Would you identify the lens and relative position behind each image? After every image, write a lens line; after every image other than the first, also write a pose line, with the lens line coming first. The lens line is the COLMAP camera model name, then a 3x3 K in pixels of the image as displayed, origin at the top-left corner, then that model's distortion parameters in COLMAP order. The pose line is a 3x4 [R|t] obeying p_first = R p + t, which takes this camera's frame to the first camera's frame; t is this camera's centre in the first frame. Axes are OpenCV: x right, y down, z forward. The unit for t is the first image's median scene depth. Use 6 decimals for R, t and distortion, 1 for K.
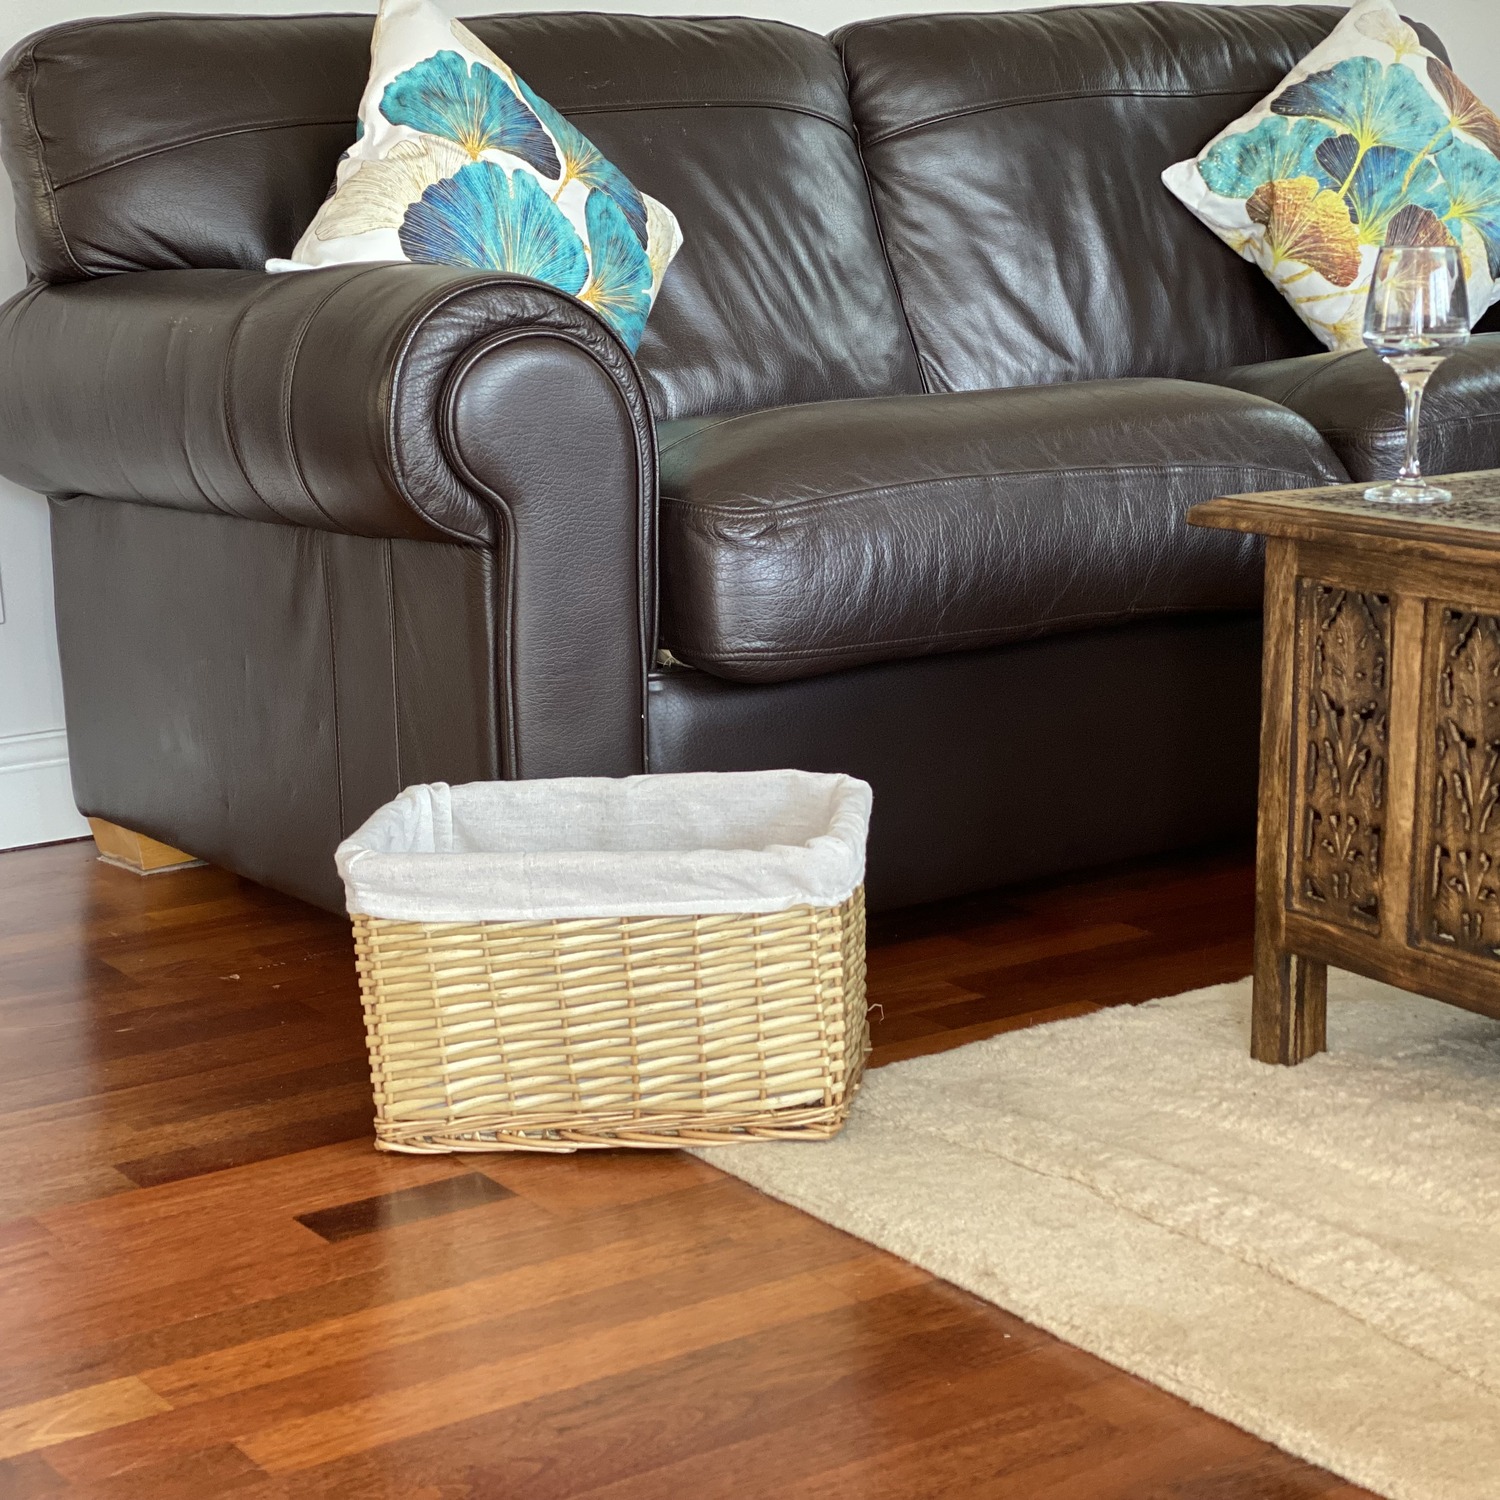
lens RADIAL K [[2933.4, 0, 746.1], [0, 2933.4, 751.0], [0, 0, 1]] dist [0.087720, 0.026063]
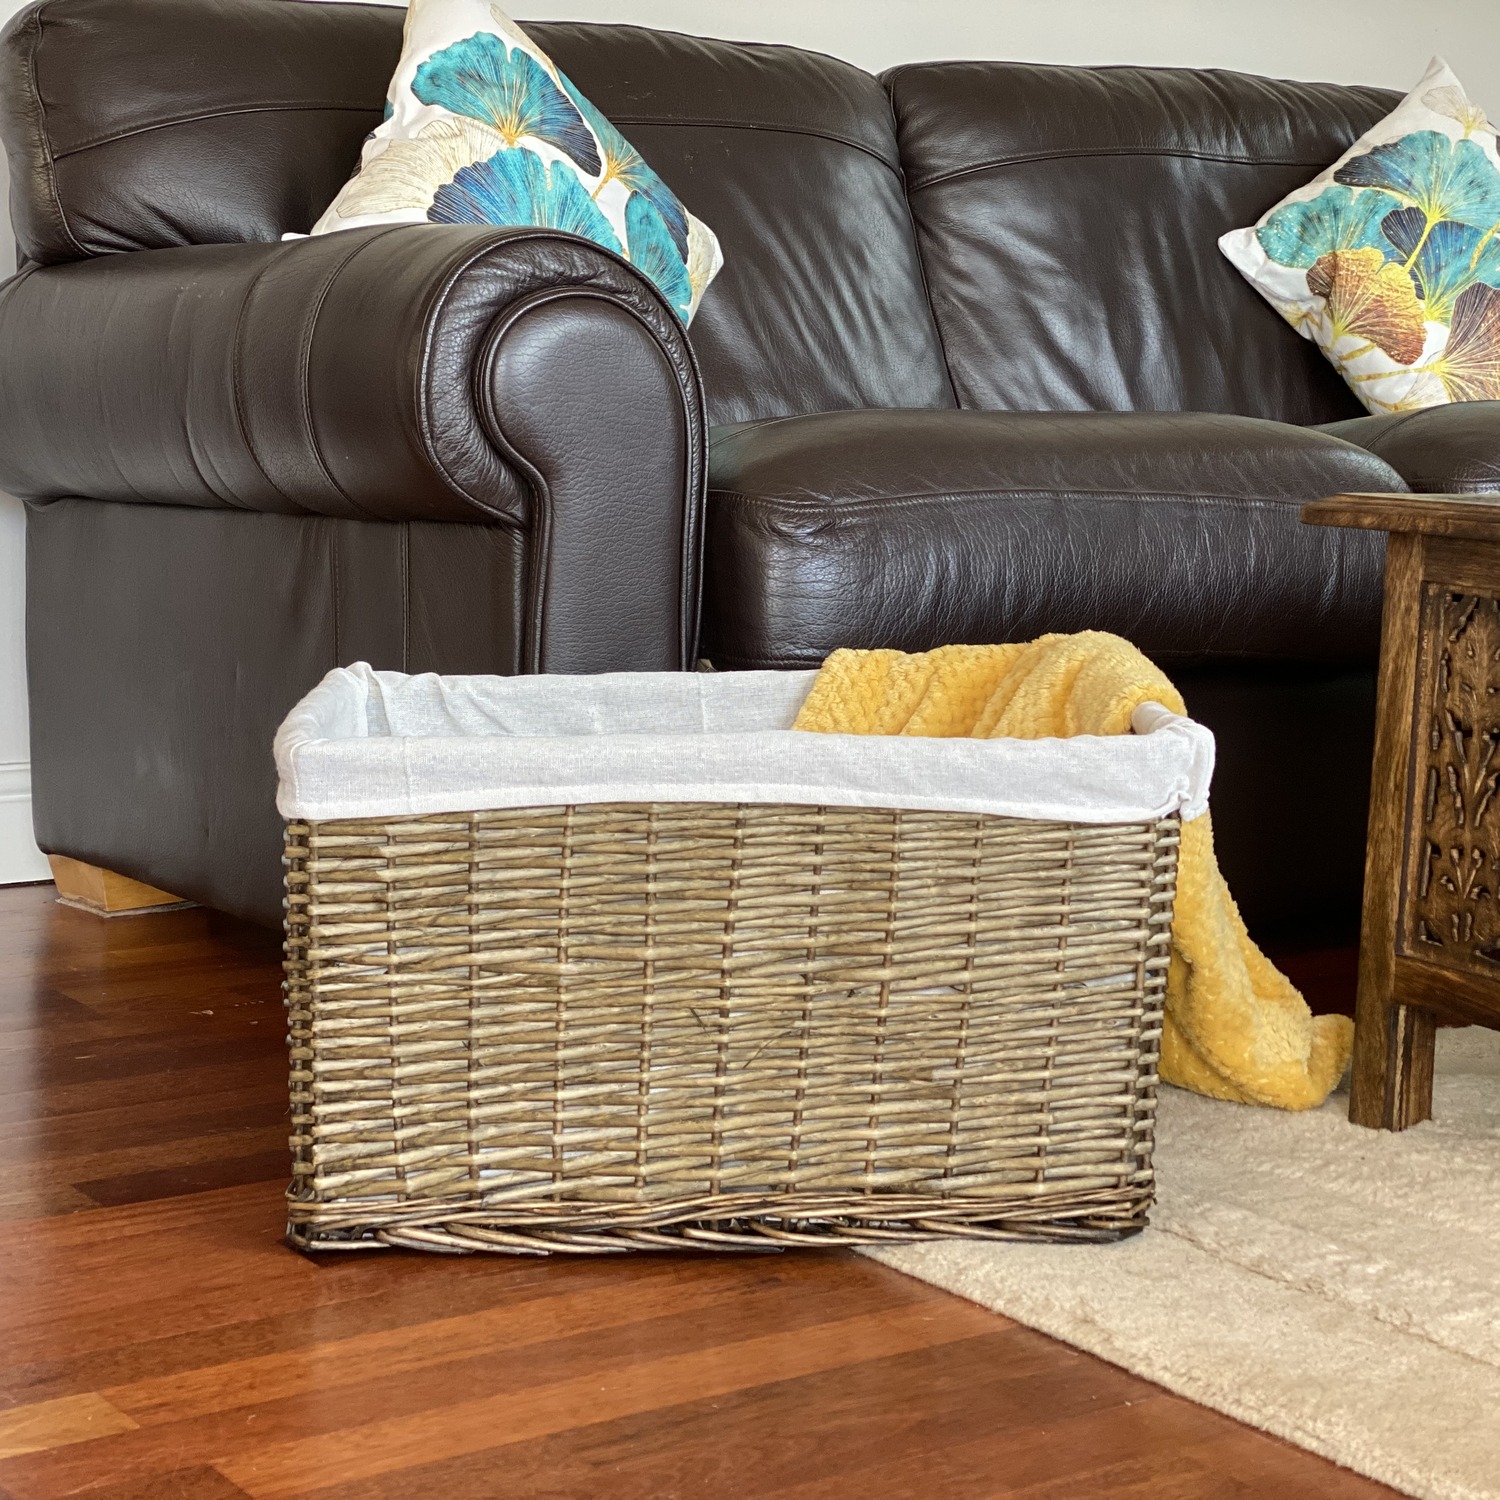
lens RADIAL K [[2933.4, 0, 746.1], [0, 2933.4, 751.0], [0, 0, 1]] dist [0.087720, 0.026063]
pose [[0.998942, 0.042106, 0.018499, -0.026822], [-0.040754, 0.996840, -0.068191, 0.048730], [-0.021312, 0.067365, 0.997501, 0.083282]]
